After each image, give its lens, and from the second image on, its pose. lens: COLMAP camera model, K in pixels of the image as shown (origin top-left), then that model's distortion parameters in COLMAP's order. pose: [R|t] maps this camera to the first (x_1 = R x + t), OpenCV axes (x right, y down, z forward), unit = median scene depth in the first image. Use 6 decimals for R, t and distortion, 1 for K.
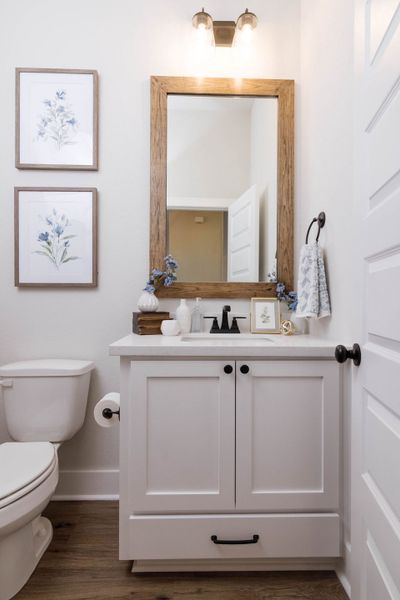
lens RADIAL K [[312.1, 0, 201.2], [0, 312.1, 297.5], [0, 0, 1]] dist [0.000083, -0.000183]
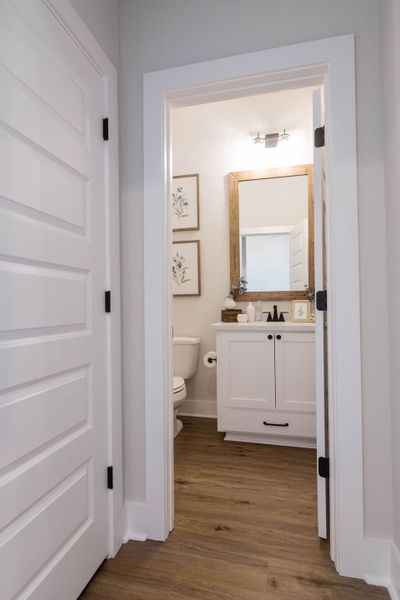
lens RADIAL K [[312.1, 0, 201.2], [0, 312.1, 297.5], [0, 0, 1]] dist [0.000083, -0.000183]
pose [[0.964168, -0.021961, -0.264381, 0.136079], [0.018255, 0.999698, -0.016466, 0.004282], [0.264663, 0.011049, 0.964278, -0.713449]]
